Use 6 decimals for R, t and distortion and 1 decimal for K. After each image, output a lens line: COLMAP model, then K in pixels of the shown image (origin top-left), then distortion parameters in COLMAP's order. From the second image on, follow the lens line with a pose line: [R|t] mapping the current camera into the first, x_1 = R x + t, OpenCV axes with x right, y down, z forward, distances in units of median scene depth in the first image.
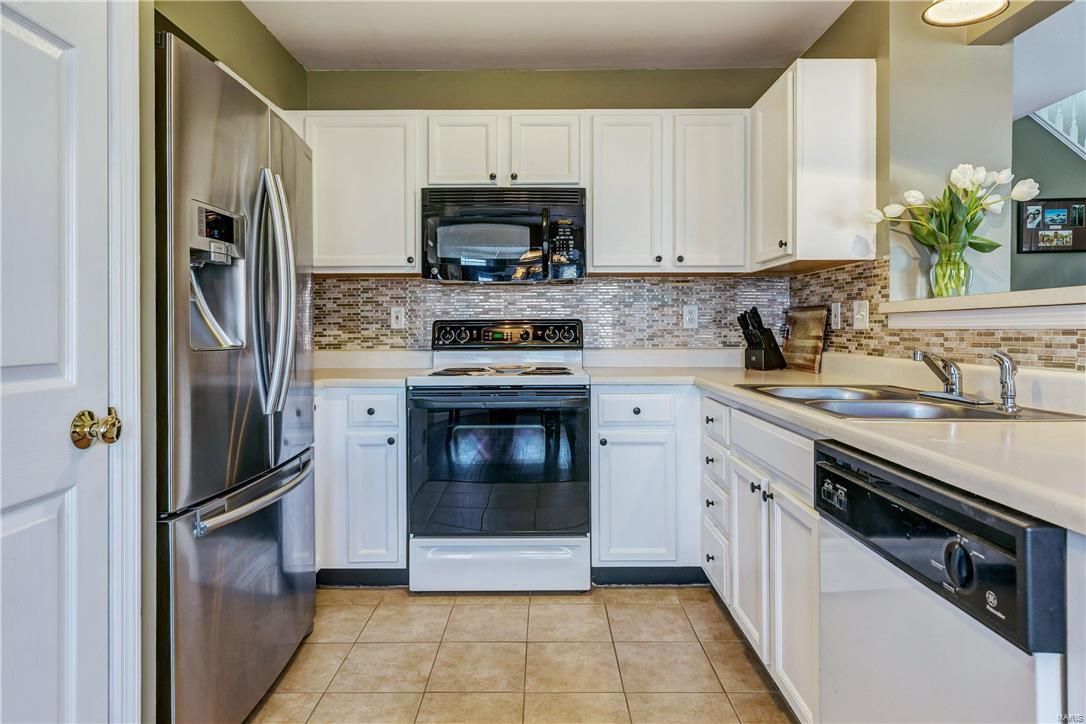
lens RADIAL K [[619.0, 0, 535.1], [0, 619.0, 326.0], [0, 0, 1]] dist [0.003798, 0.000901]
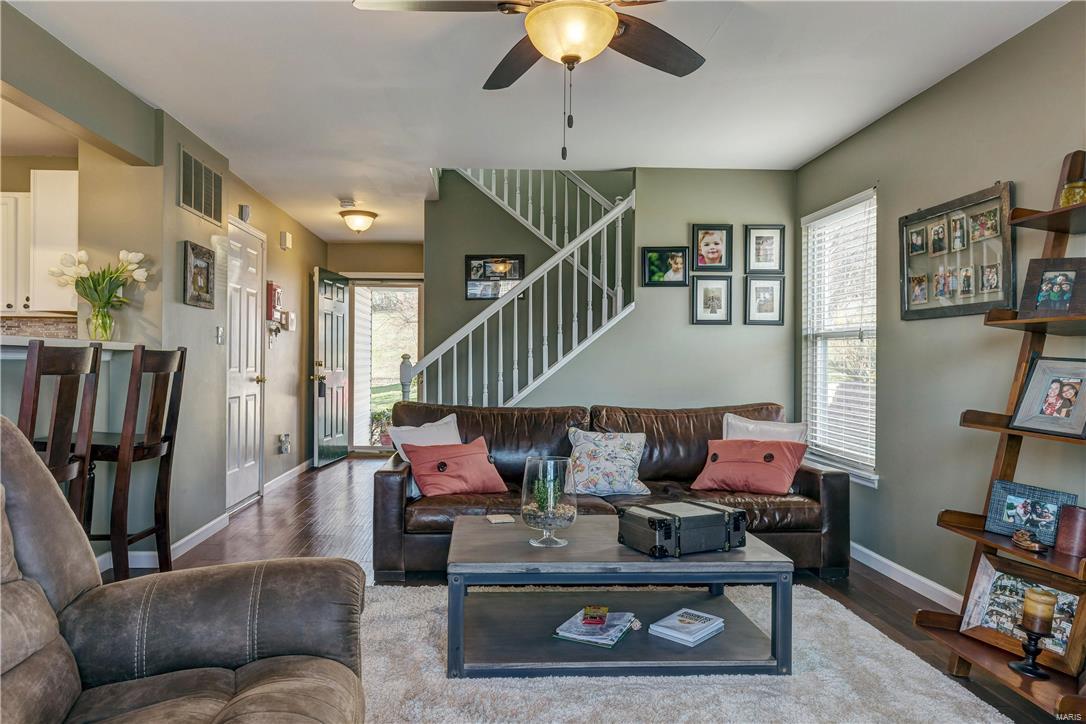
lens RADIAL K [[706.9, 0, 538.5], [0, 706.9, 356.3], [0, 0, 1]] dist [-0.008585, -0.002758]
pose [[0.998412, 0.007210, 0.055873, 1.282062], [-0.006952, 0.999964, -0.004805, -0.002524], [-0.055905, 0.004409, 0.998426, -0.571108]]
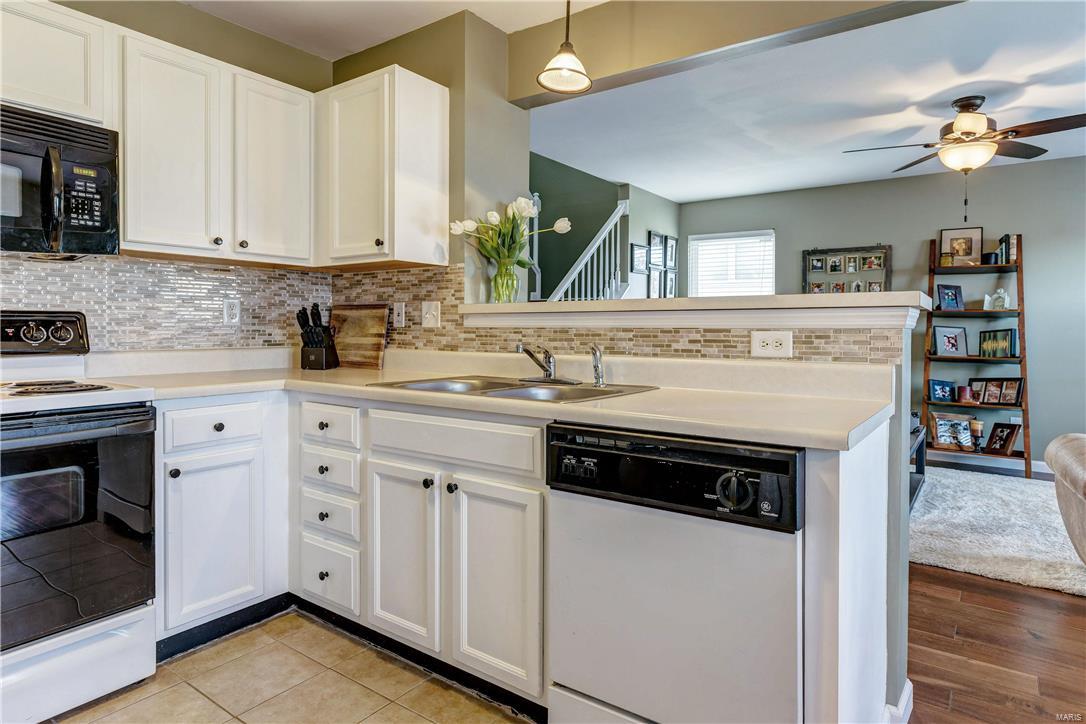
lens RADIAL K [[619.0, 0, 559.9], [0, 619.0, 329.6], [0, 0, 1]] dist [0.003798, 0.000901]
pose [[0.574924, 0.001316, 0.818206, -0.221727], [-0.008628, 0.999953, 0.004455, 0.001887], [-0.818161, -0.009621, 0.574908, 0.154219]]
